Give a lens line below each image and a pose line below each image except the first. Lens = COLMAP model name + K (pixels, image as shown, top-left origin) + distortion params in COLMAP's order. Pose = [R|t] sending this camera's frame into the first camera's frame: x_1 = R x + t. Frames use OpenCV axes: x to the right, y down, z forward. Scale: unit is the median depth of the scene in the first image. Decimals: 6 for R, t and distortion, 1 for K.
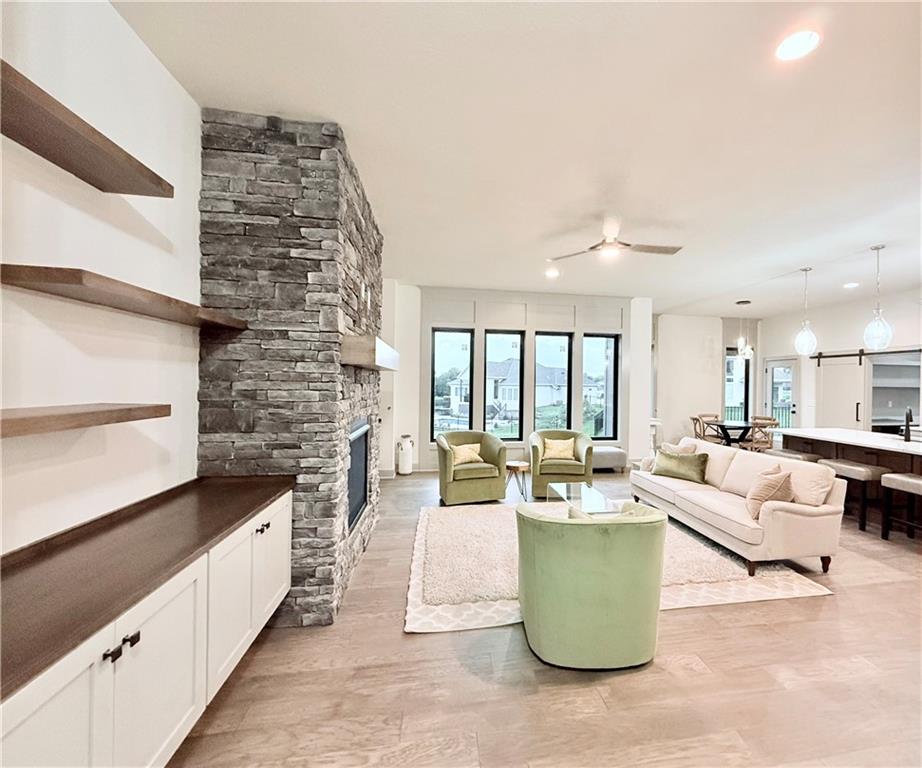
lens RADIAL K [[406.9, 0, 508.0], [0, 406.9, 382.6], [0, 0, 1]] dist [-0.002033, 0.000055]
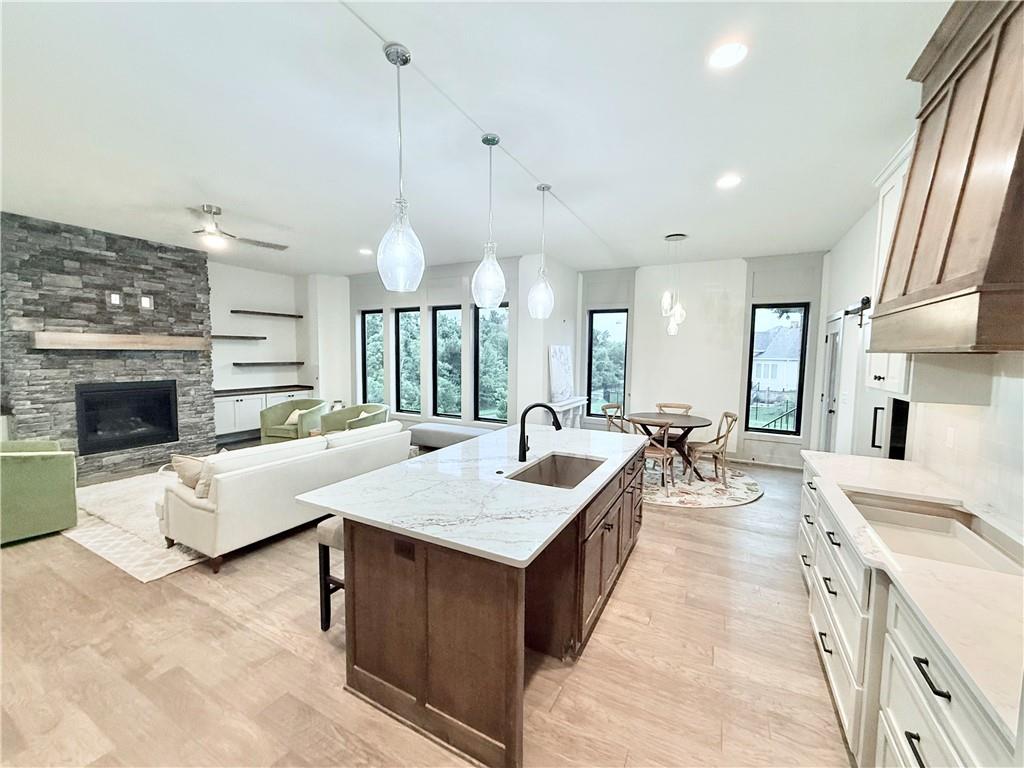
lens RADIAL K [[407.0, 0, 513.5], [0, 407.0, 382.8], [0, 0, 1]] dist [-0.000067, 0.000042]
pose [[0.787648, 0.041064, -0.614755, 1.201641], [-0.001109, 0.997869, 0.065235, -0.007569], [0.616124, -0.050700, 0.786015, 0.471765]]
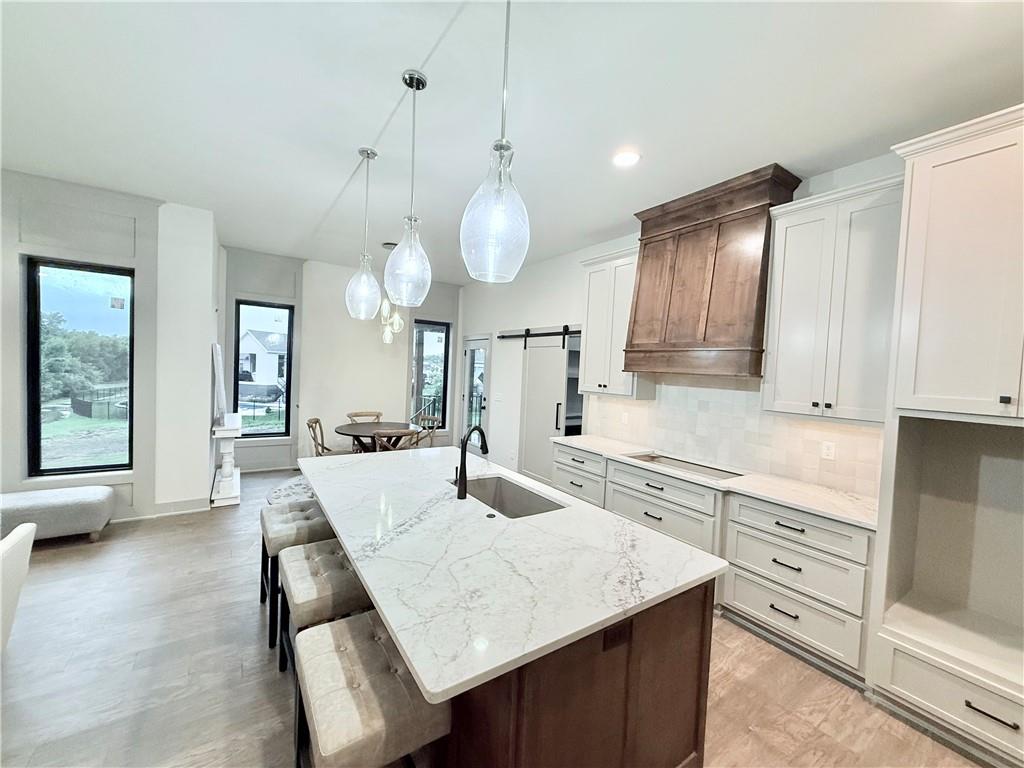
lens RADIAL K [[407.0, 0, 508.3], [0, 407.0, 384.3], [0, 0, 1]] dist [-0.000067, 0.000042]
pose [[0.914786, 0.008391, 0.403851, 0.742523], [-0.030730, 0.998333, 0.048864, -0.018704], [-0.402767, -0.057110, 0.913519, 0.473948]]
